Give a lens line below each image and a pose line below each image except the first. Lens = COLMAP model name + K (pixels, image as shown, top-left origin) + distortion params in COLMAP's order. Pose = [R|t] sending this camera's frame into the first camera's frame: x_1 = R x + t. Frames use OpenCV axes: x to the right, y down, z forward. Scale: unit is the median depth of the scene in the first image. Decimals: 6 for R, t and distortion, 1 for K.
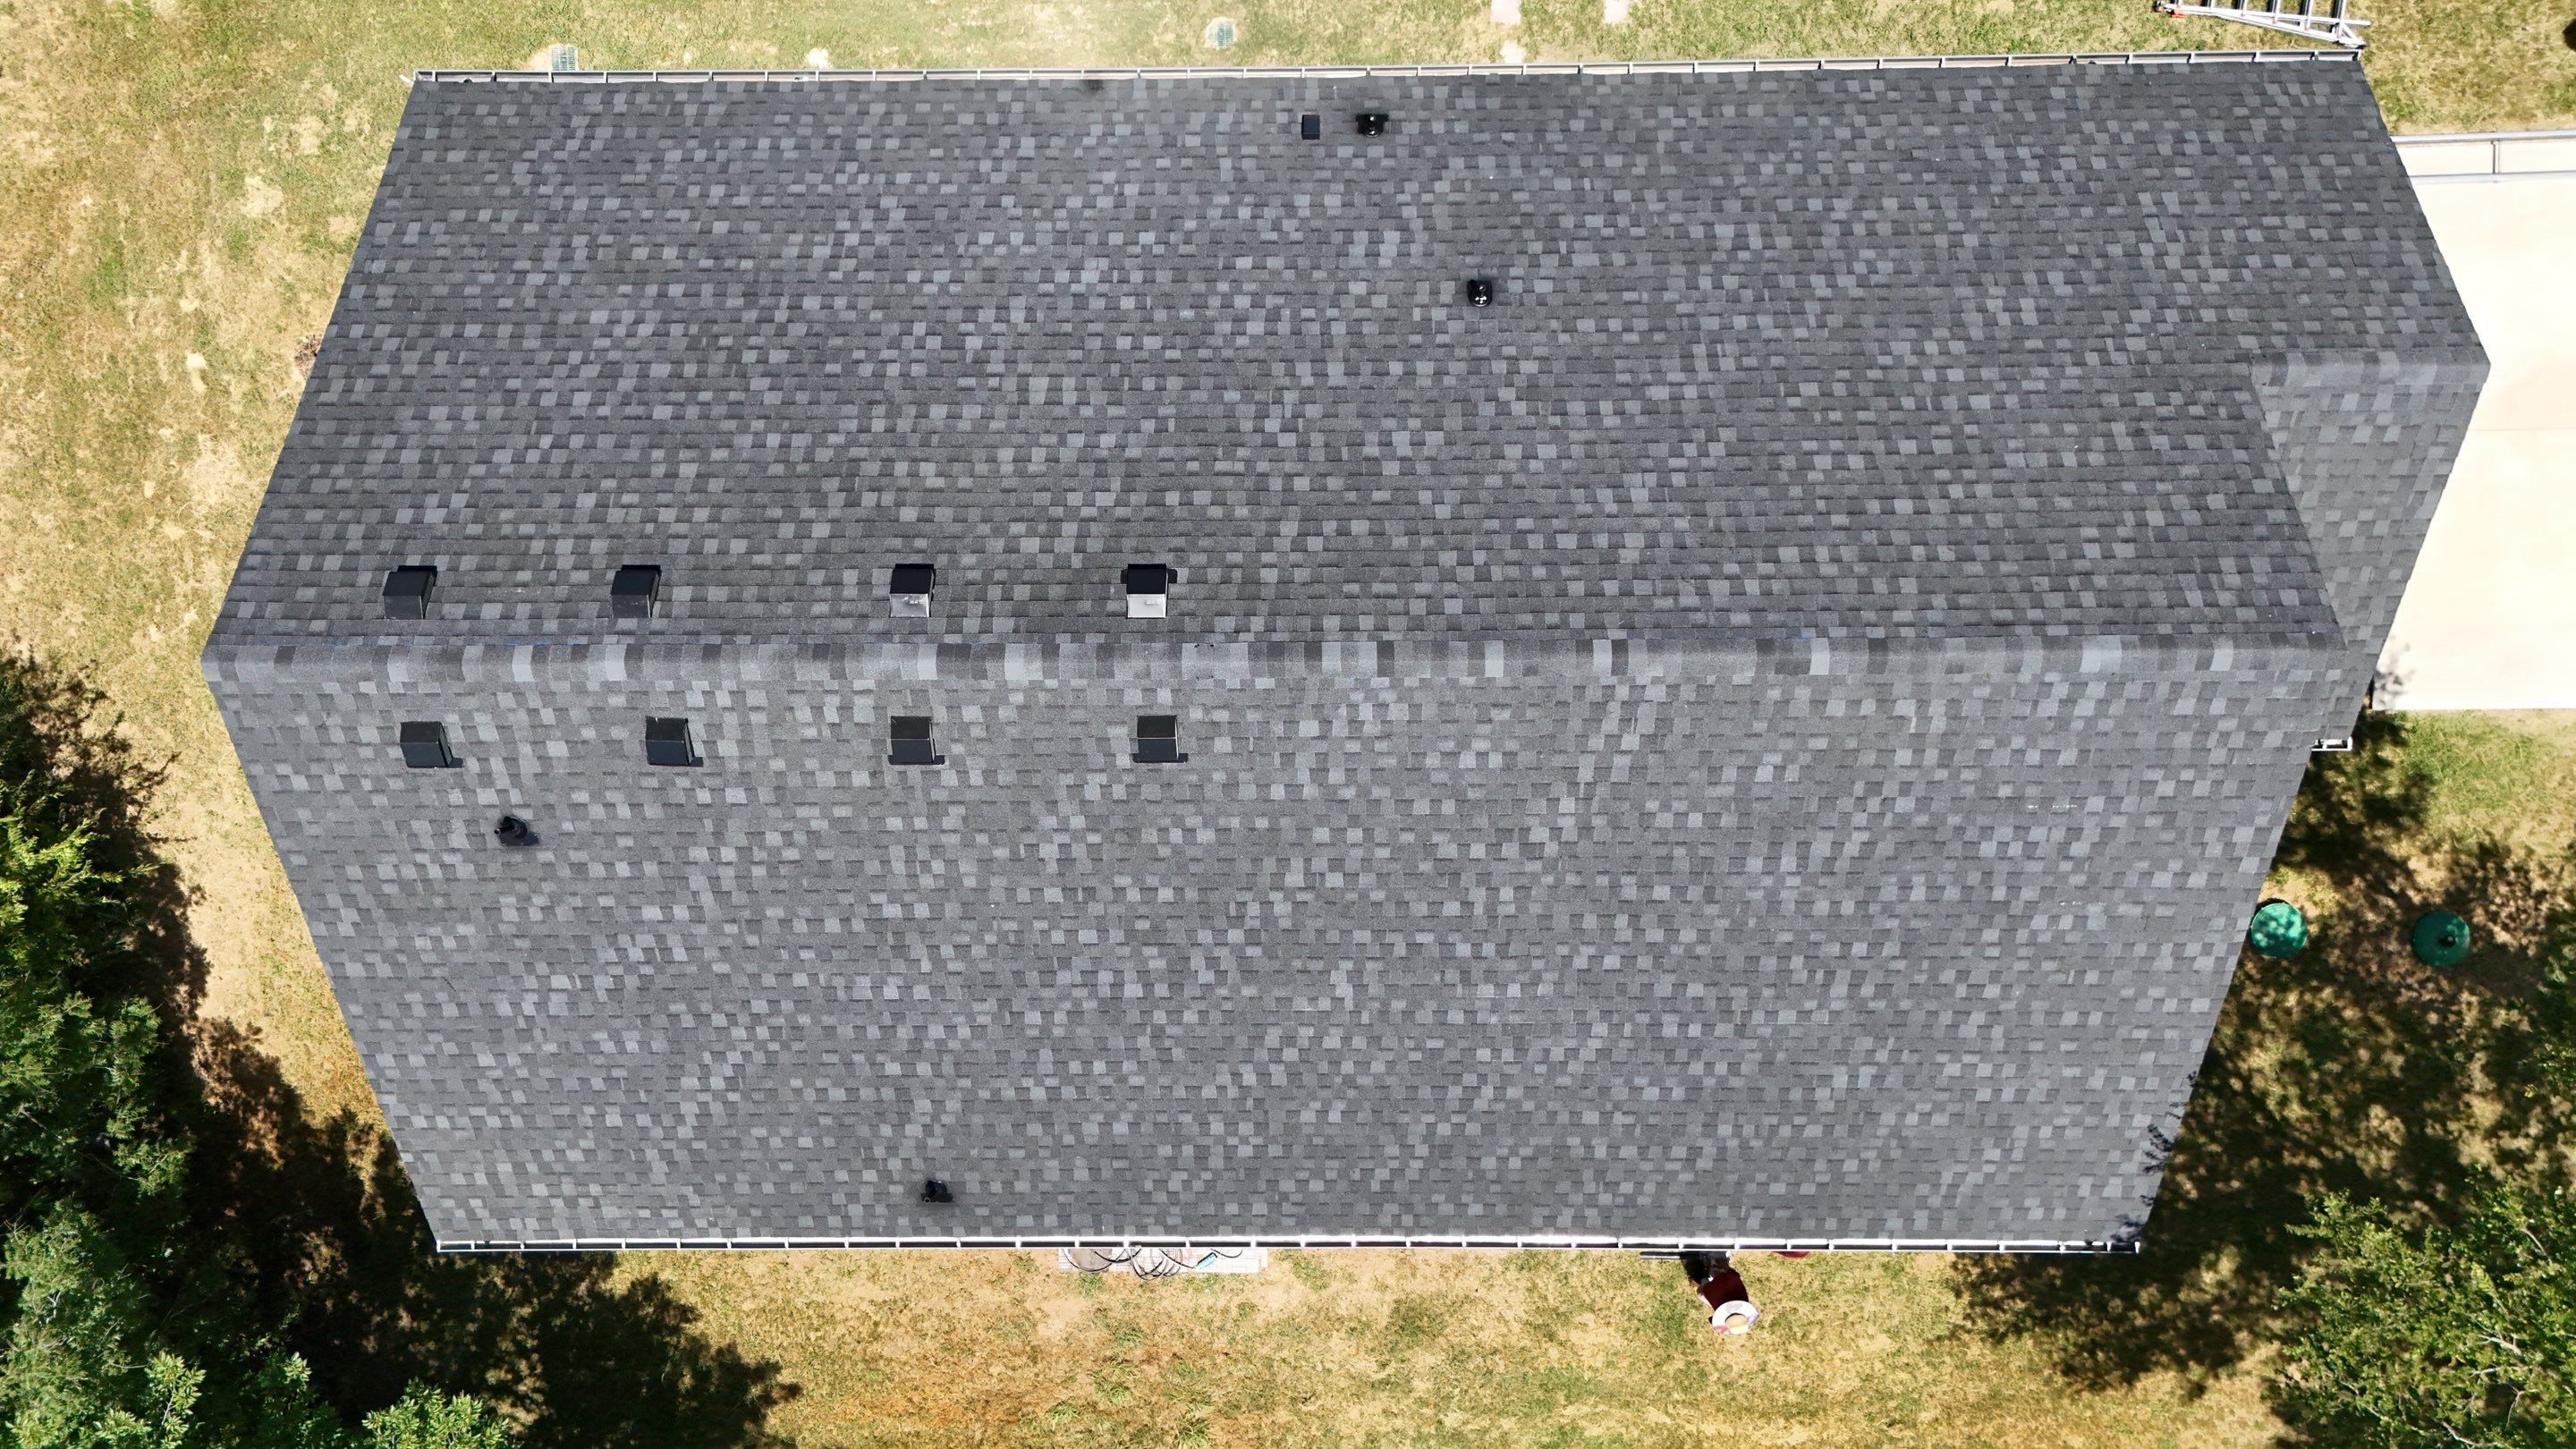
lens RADIAL K [[1900.9, 0, 1278.1], [0, 1900.9, 699.9], [0, 0, 1]] dist [0.071945, -0.067035]
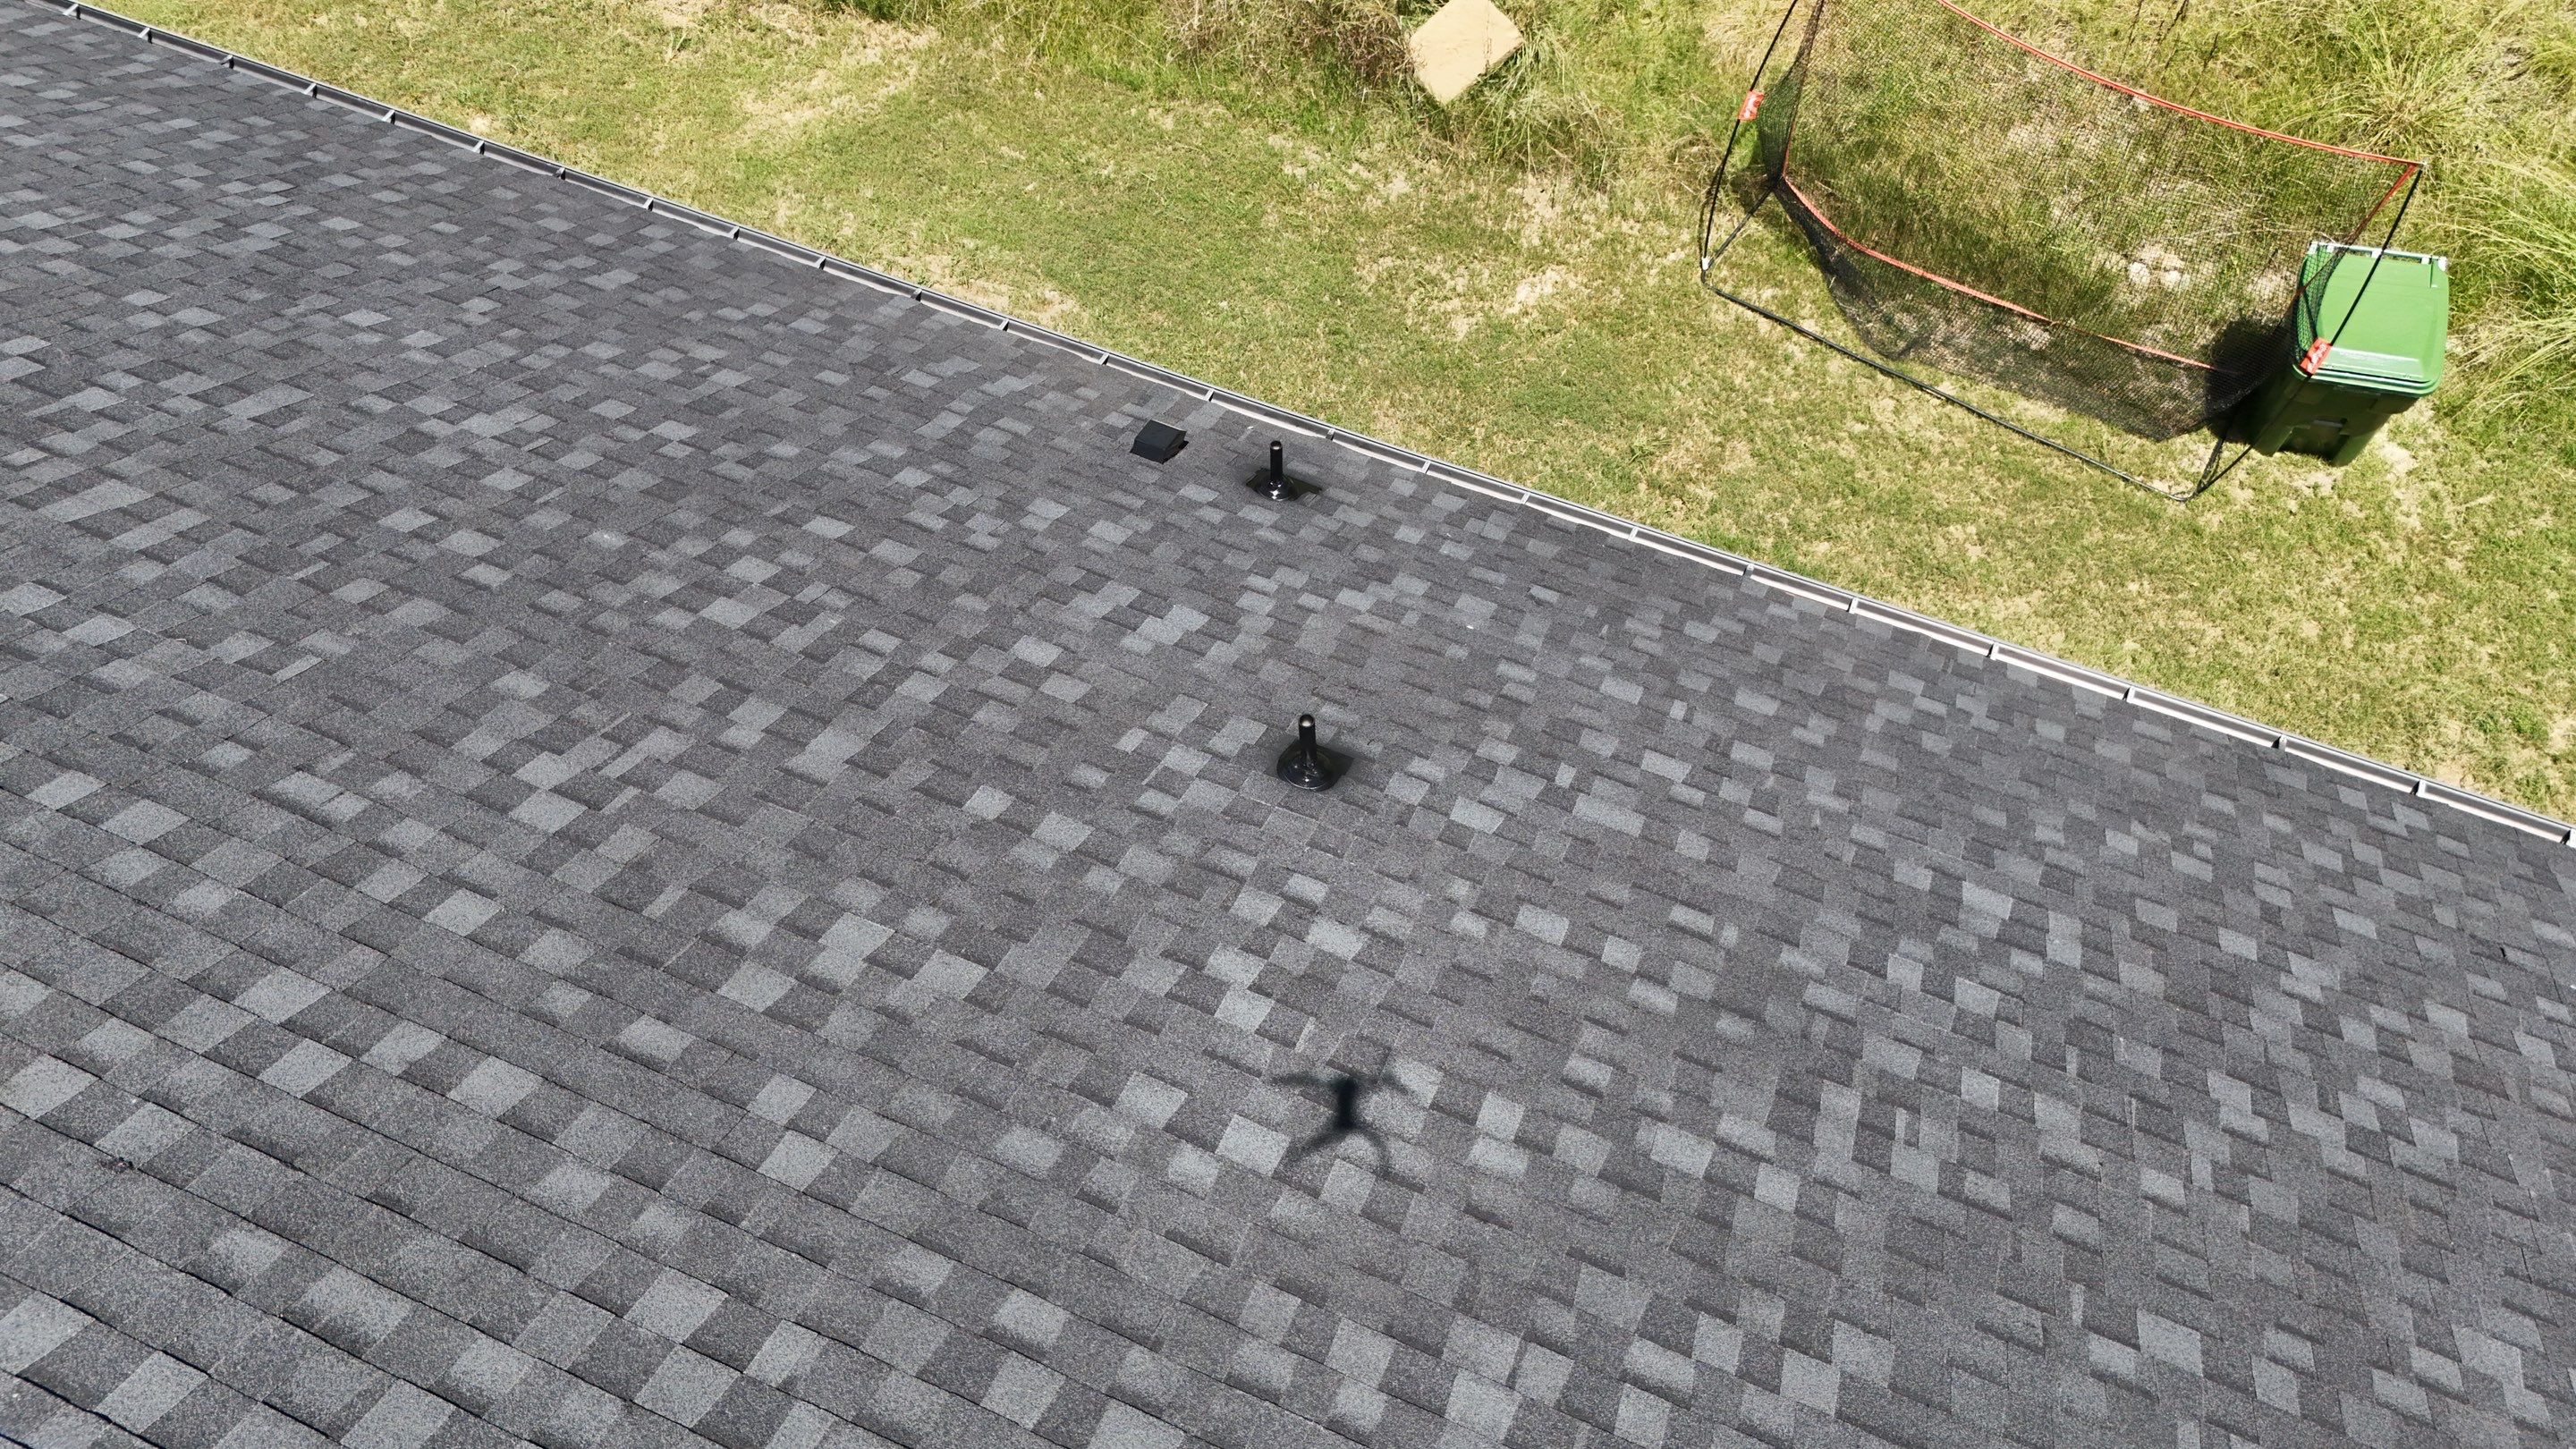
lens RADIAL K [[1900.9, 0, 1287.4], [0, 1900.9, 717.6], [0, 0, 1]] dist [0.071945, -0.067035]
pose [[0.917791, 0.351044, -0.185547, 0.167740], [-0.396860, 0.796033, -0.456982, -0.047349], [-0.012720, 0.493051, 0.869908, 0.669747]]
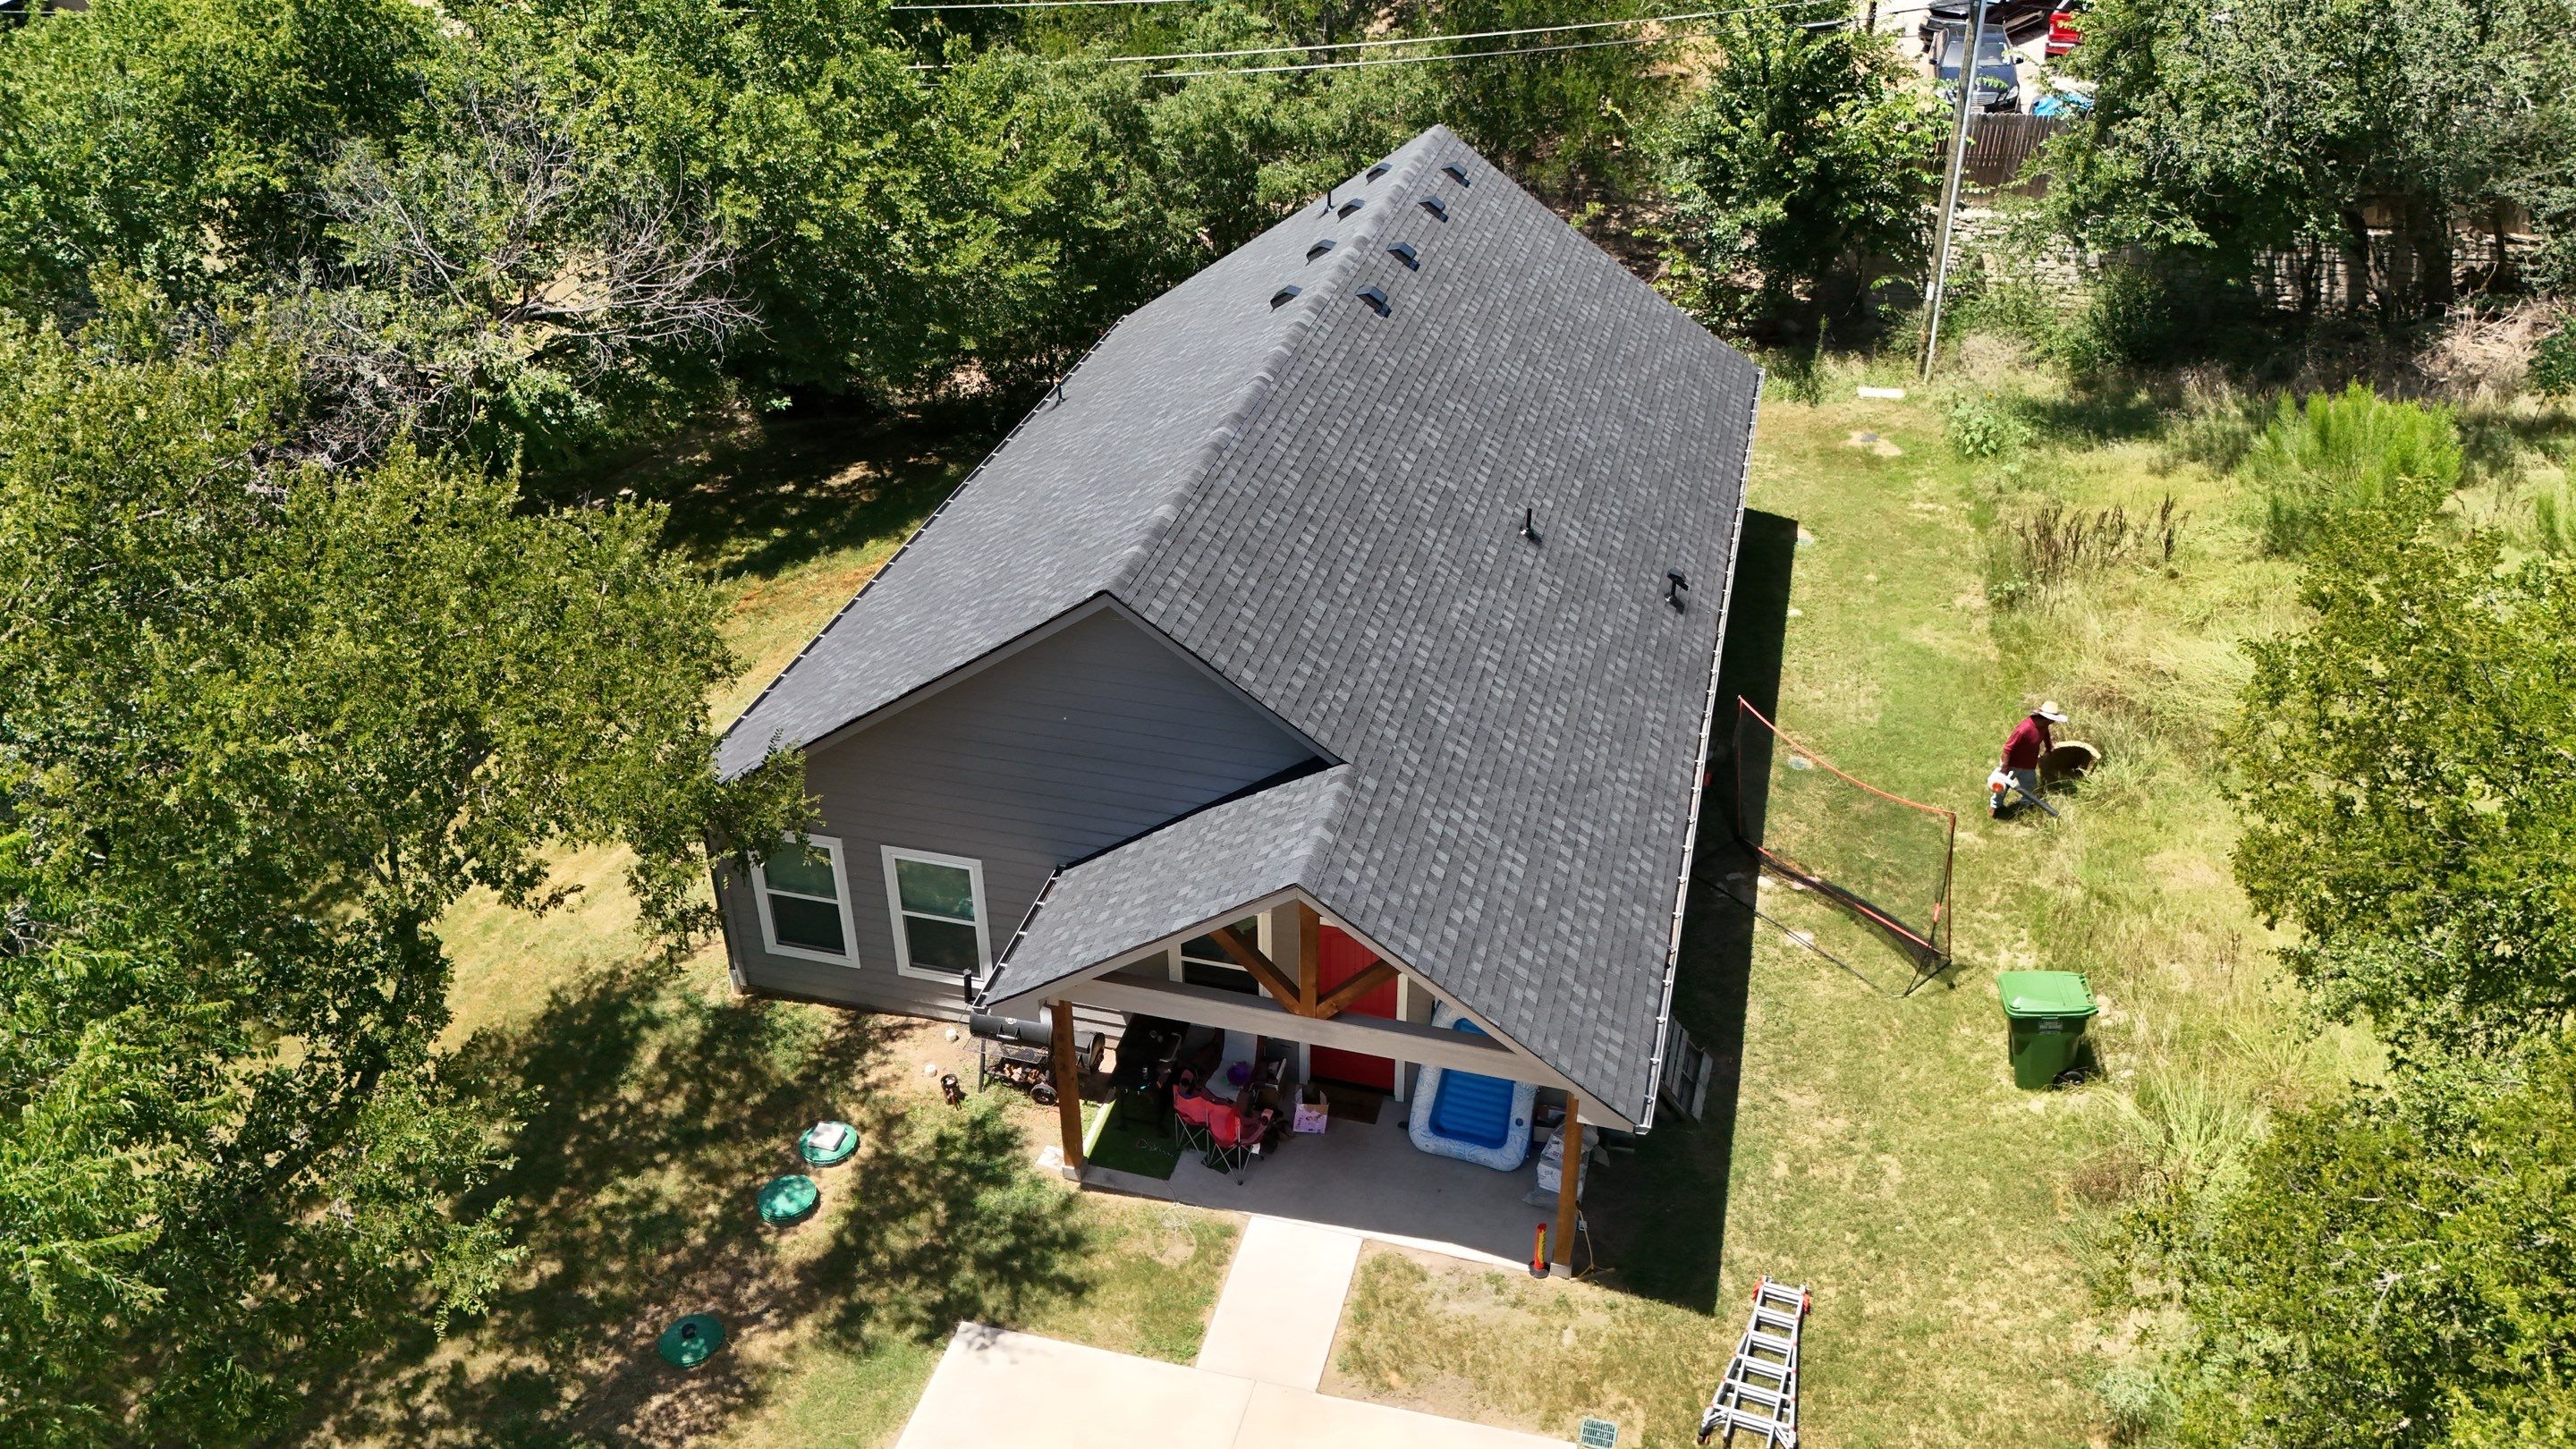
lens RADIAL K [[1900.9, 0, 1294.8], [0, 1900.9, 715.1], [0, 0, 1]] dist [0.071945, -0.067035]
pose [[-0.258976, 0.537505, -0.802509, 1.355975], [-0.965872, -0.148303, 0.212364, -0.364483], [-0.004868, 0.830118, 0.557567, 0.325871]]
